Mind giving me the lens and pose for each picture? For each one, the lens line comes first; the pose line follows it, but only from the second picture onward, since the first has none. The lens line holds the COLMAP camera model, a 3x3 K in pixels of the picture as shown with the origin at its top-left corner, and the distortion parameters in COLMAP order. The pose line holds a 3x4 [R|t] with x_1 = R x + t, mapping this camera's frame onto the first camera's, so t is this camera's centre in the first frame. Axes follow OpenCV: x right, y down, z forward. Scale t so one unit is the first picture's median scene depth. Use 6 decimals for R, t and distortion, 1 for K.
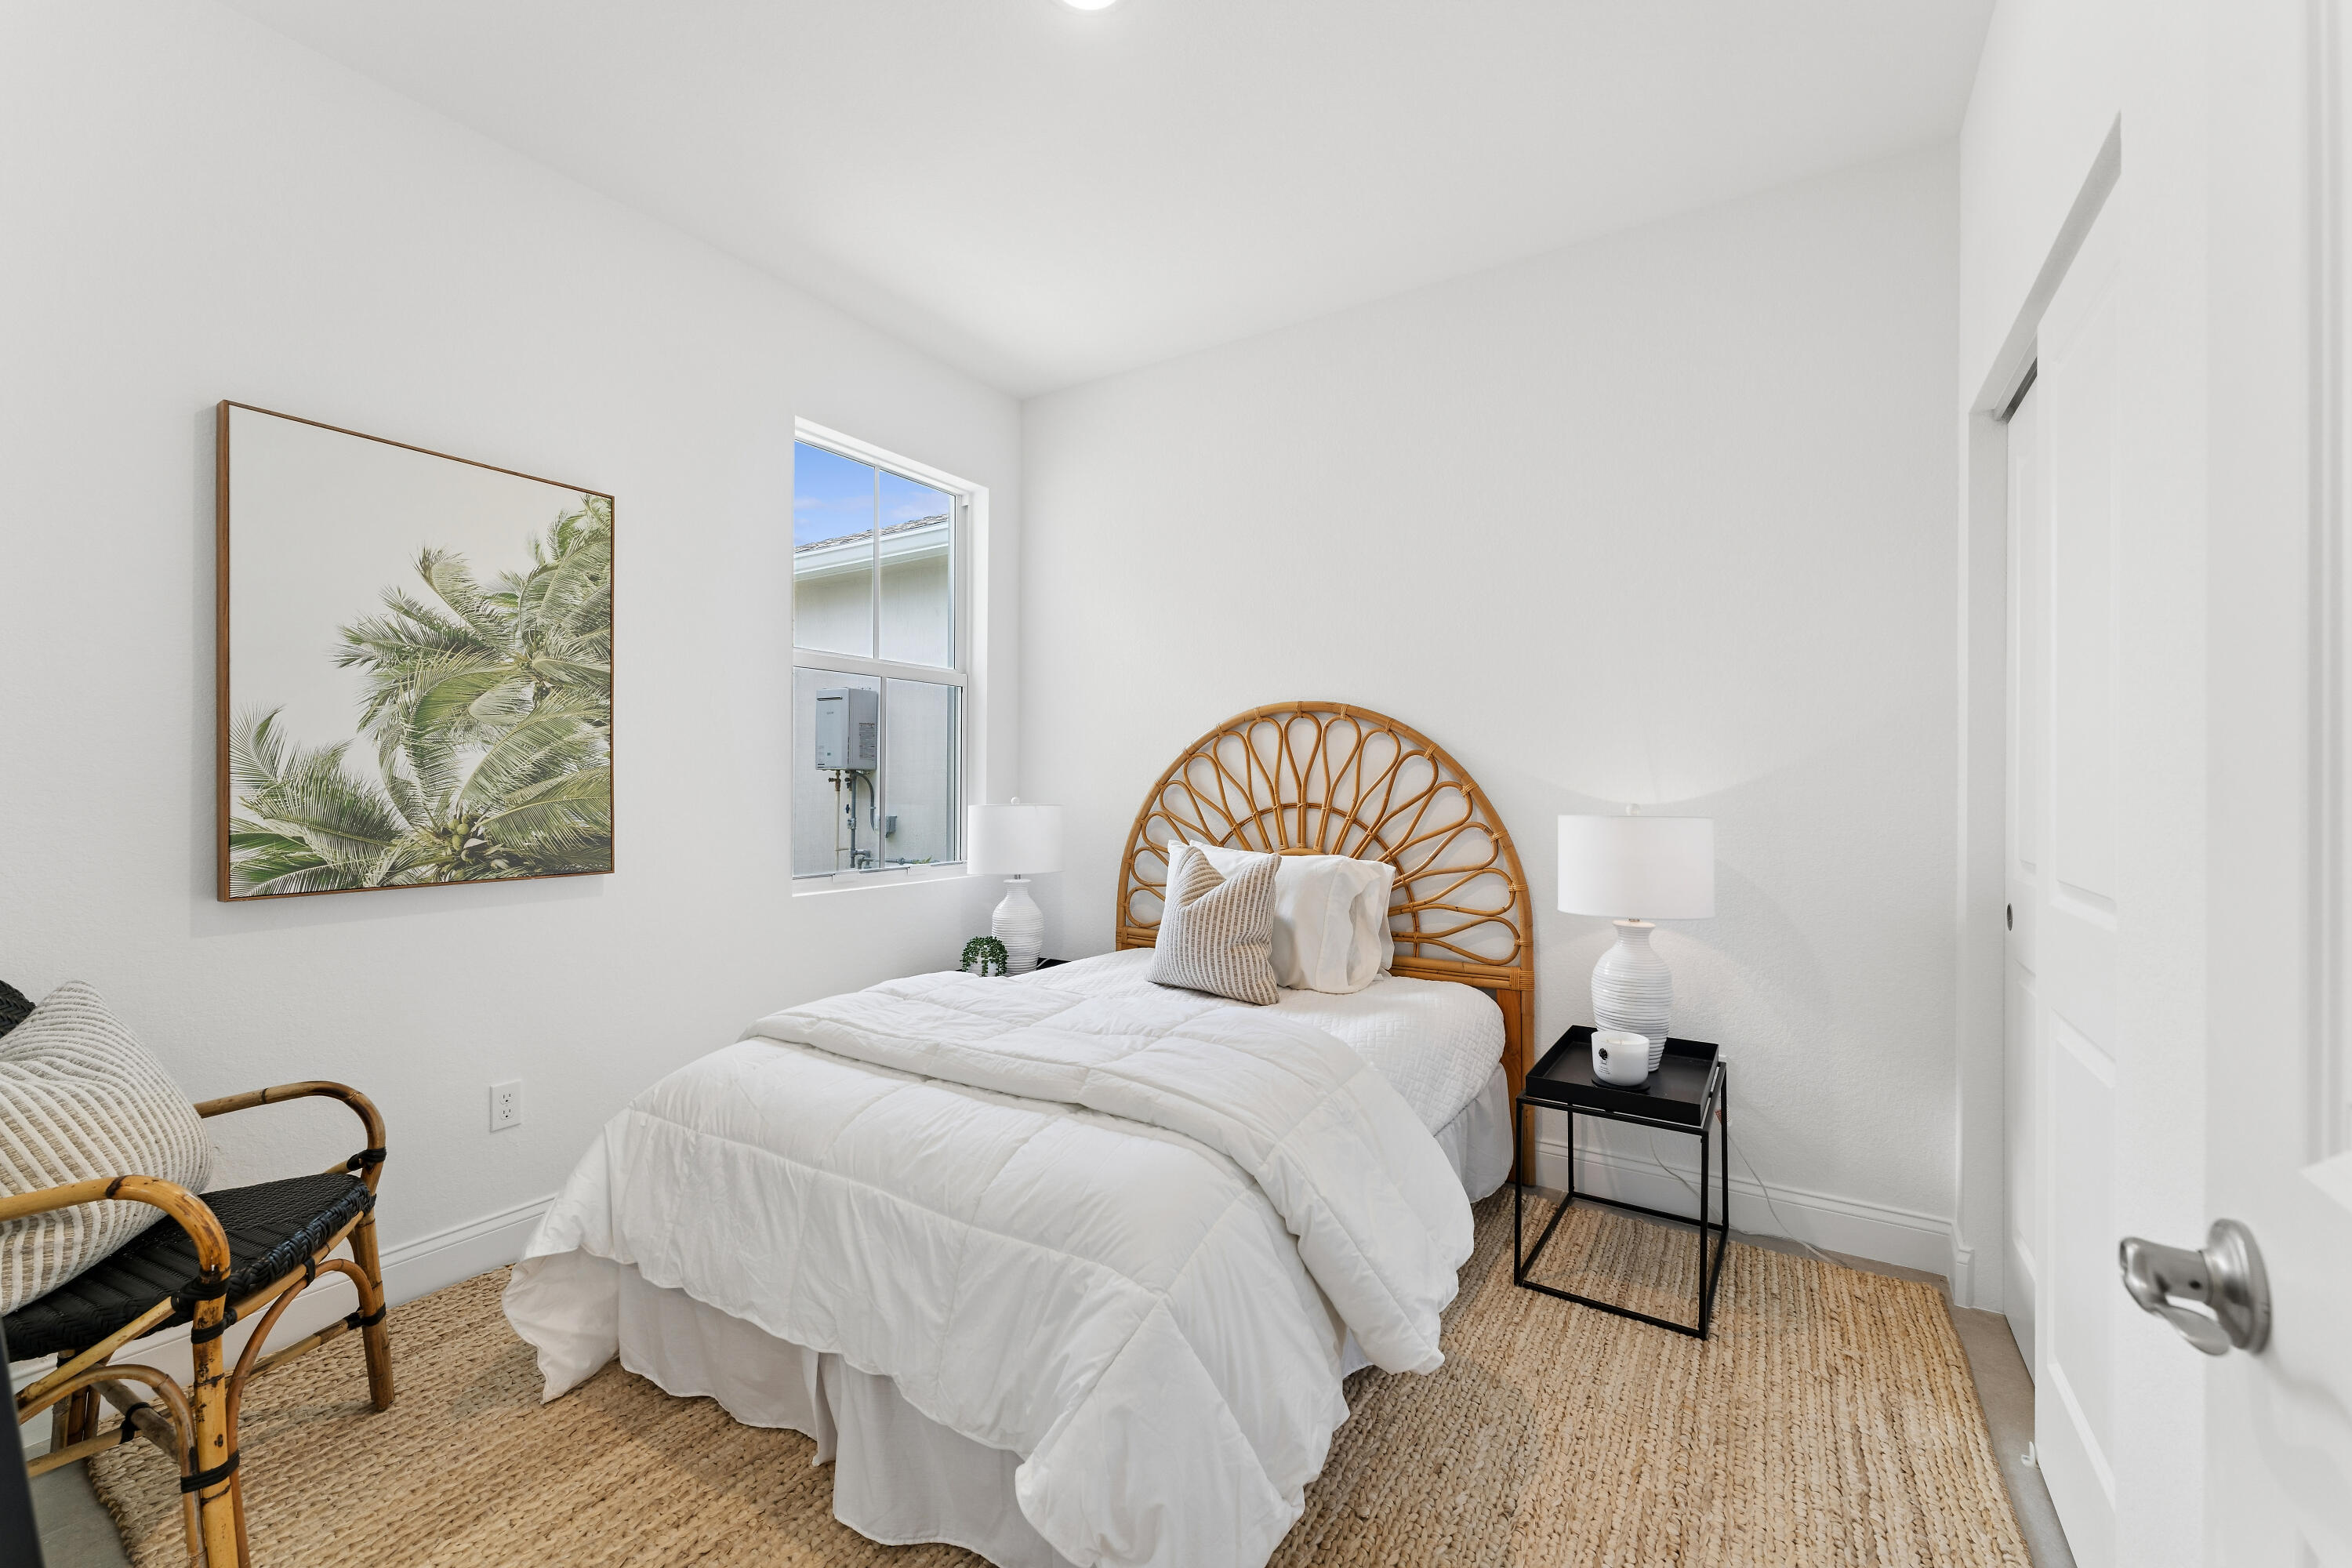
lens RADIAL K [[956.4, 0, 1175.4], [0, 956.4, 789.8], [0, 0, 1]] dist [0.000709, -0.000381]
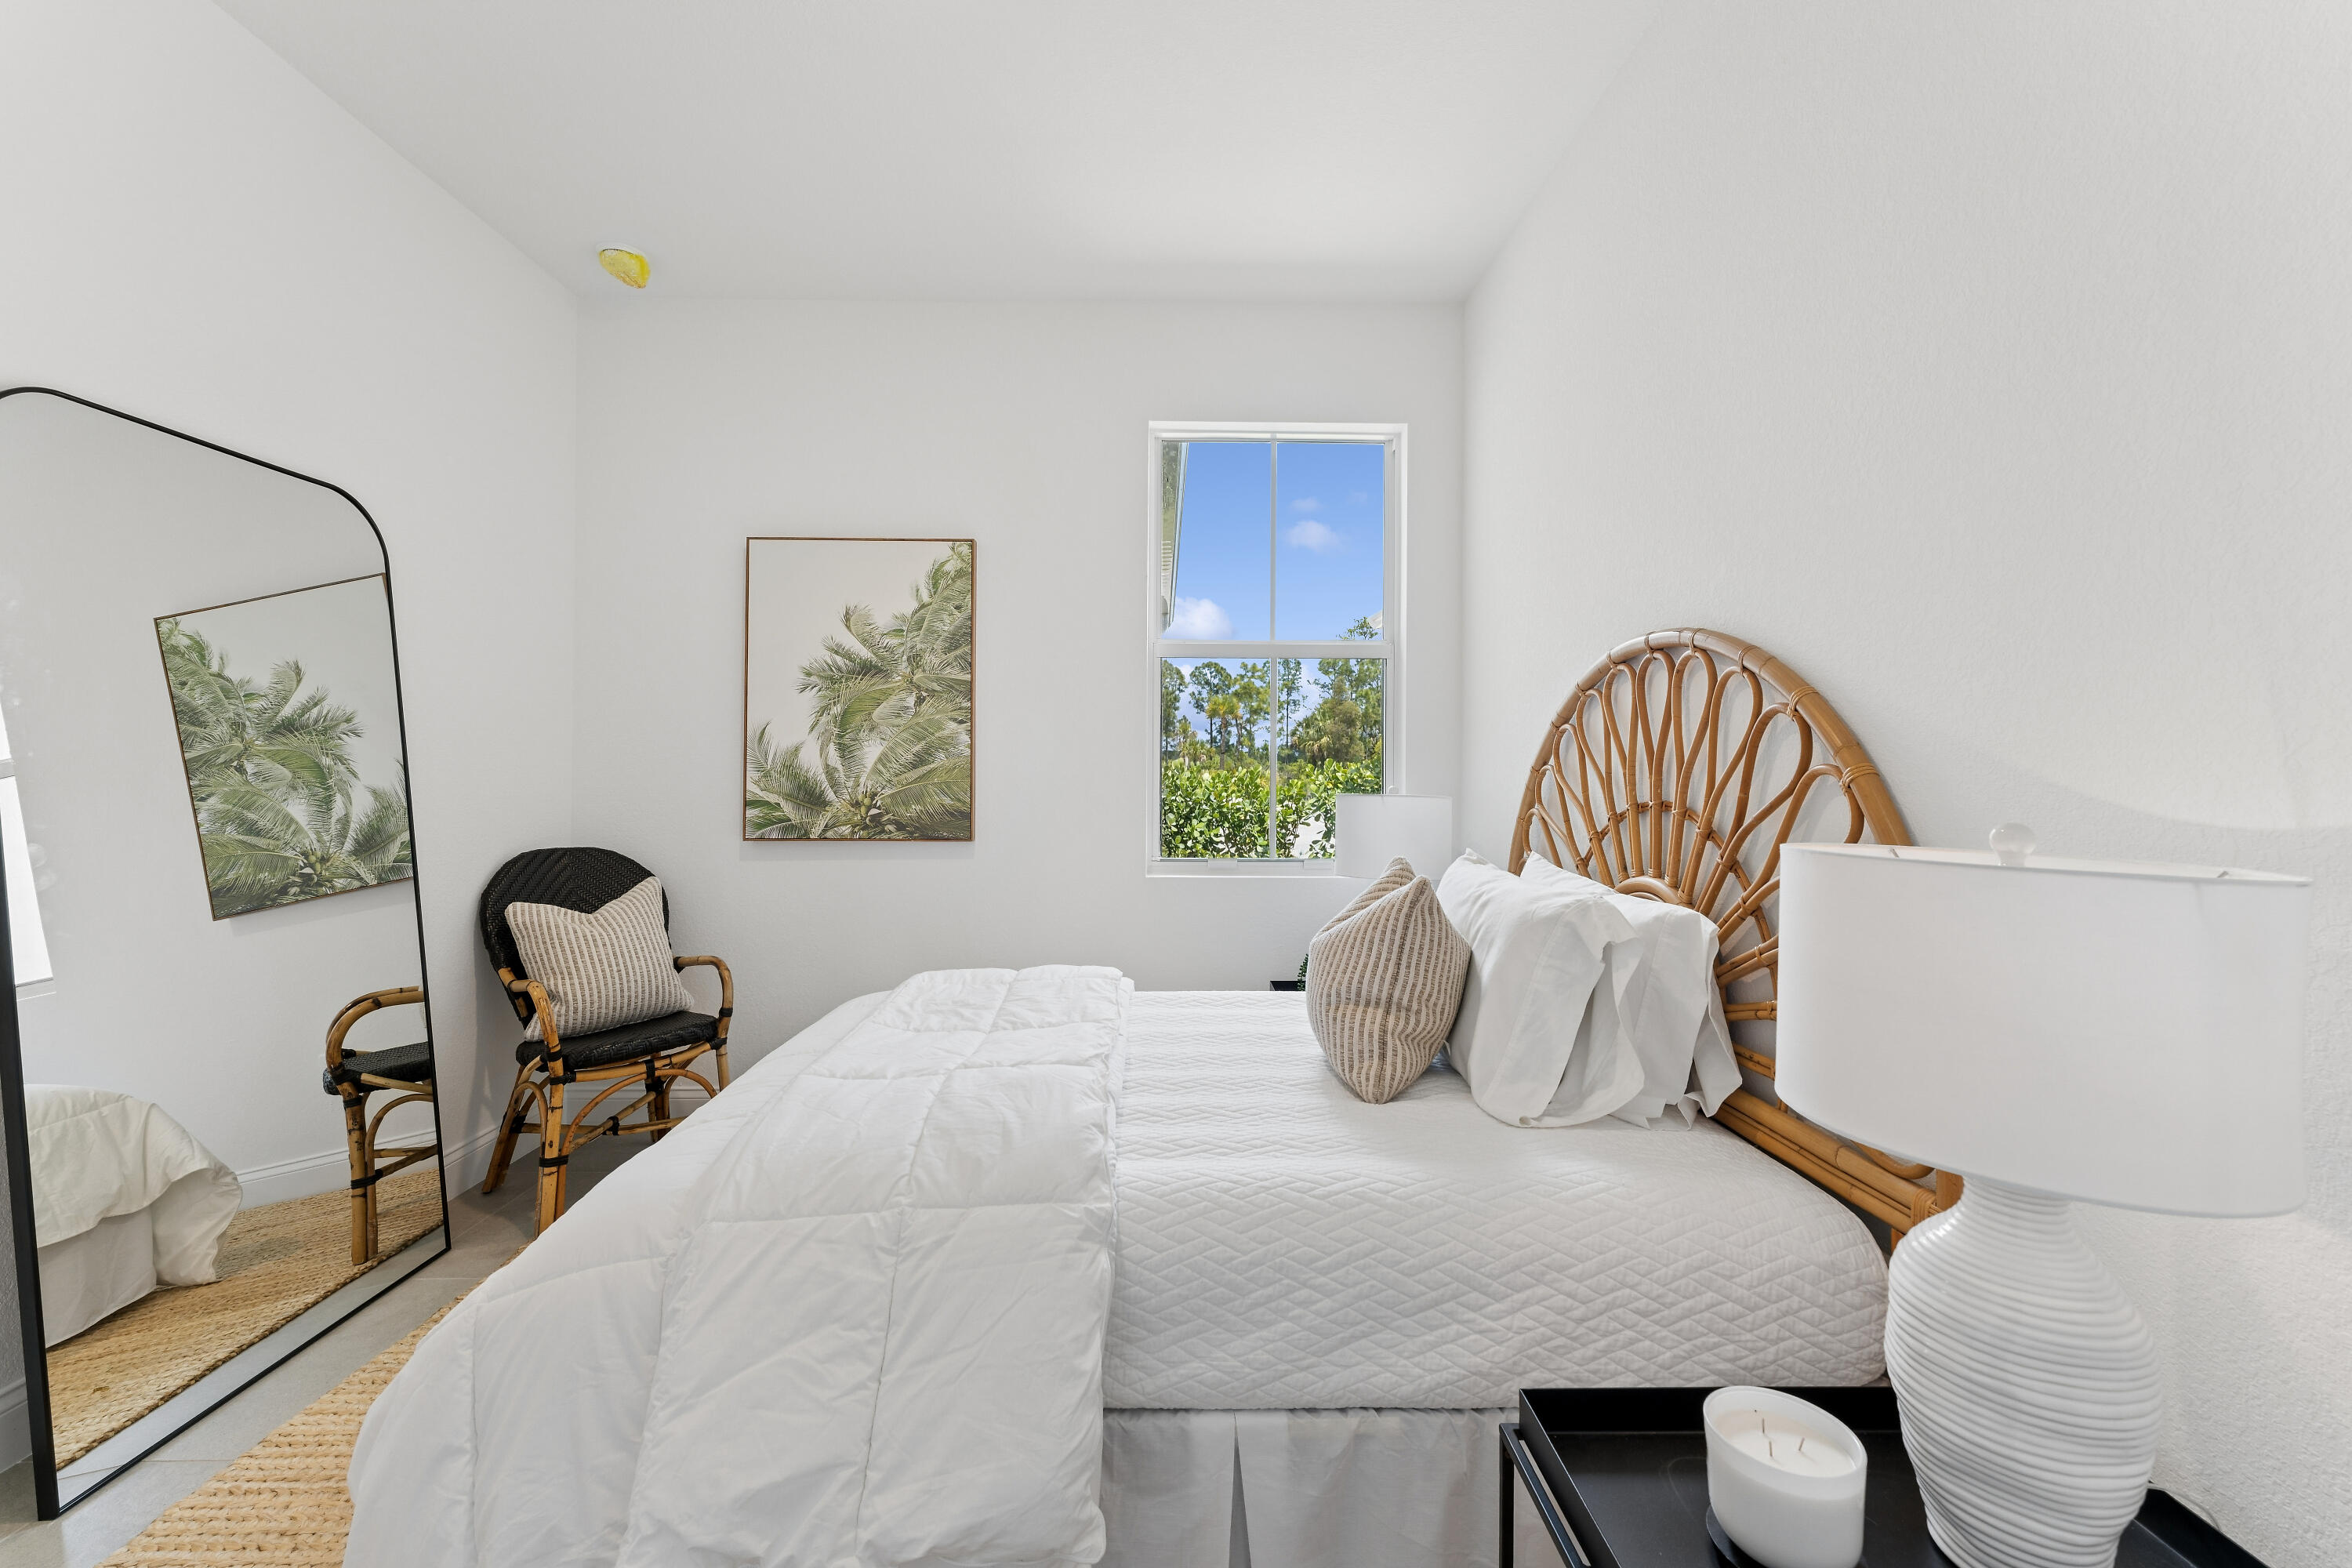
lens RADIAL K [[956.4, 0, 1174.9], [0, 956.4, 766.6], [0, 0, 1]] dist [0.000709, -0.000381]
pose [[0.554353, -0.006273, -0.832258, 0.663121], [-0.006860, 0.999903, -0.012105, 0.003543], [0.832253, 0.012420, 0.554257, 0.592418]]
